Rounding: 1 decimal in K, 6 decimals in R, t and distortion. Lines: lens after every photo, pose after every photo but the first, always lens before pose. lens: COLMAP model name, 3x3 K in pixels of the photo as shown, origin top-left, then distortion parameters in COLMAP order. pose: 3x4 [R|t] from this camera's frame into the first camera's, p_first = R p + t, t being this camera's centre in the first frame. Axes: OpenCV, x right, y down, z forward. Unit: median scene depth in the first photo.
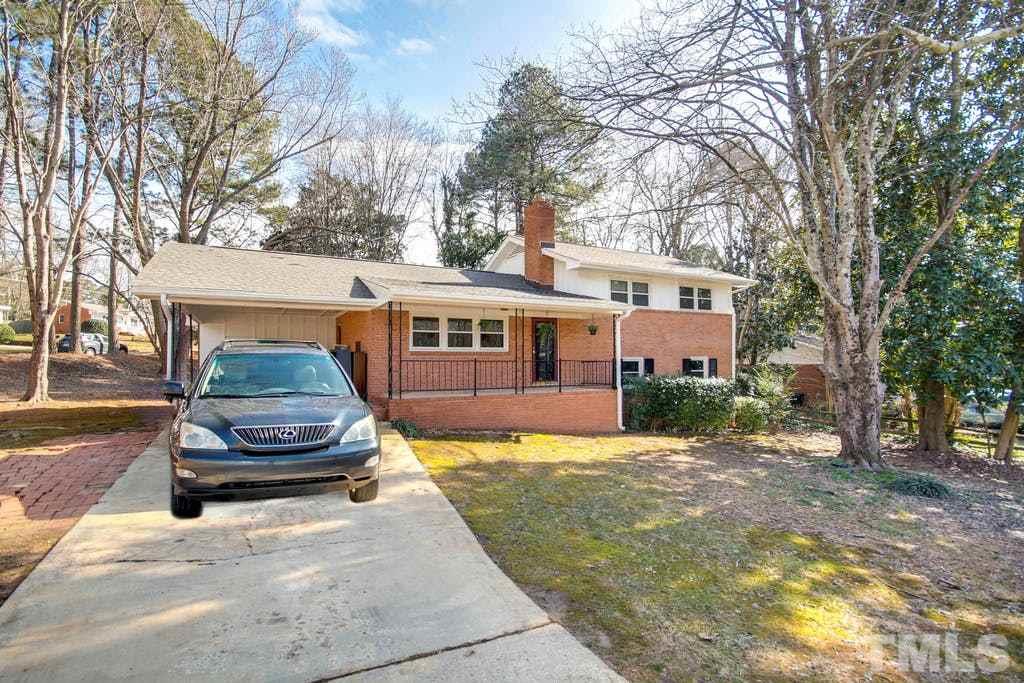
lens RADIAL K [[482.5, 0, 520.0], [0, 482.5, 338.7], [0, 0, 1]] dist [-0.000389, 0.000032]
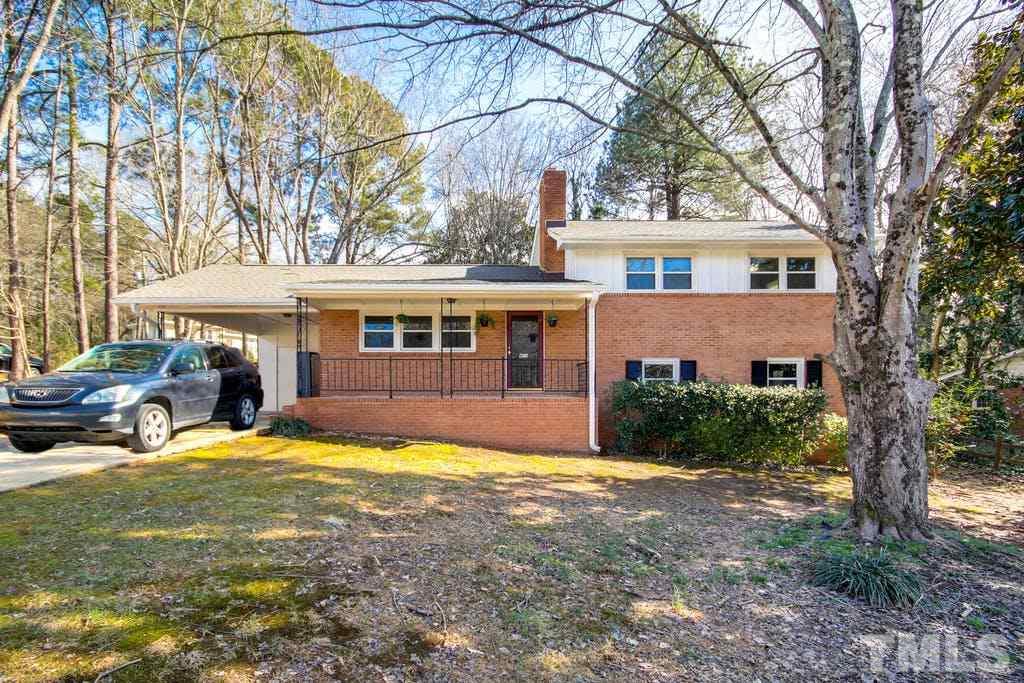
lens RADIAL K [[512.7, 0, 511.9], [0, 512.7, 378.3], [0, 0, 1]] dist [0.000595, 0.000087]
pose [[0.881956, -0.002740, -0.471324, 0.476567], [0.016974, 0.999519, 0.025951, 0.052059], [0.471027, -0.030888, 0.881578, 0.228054]]
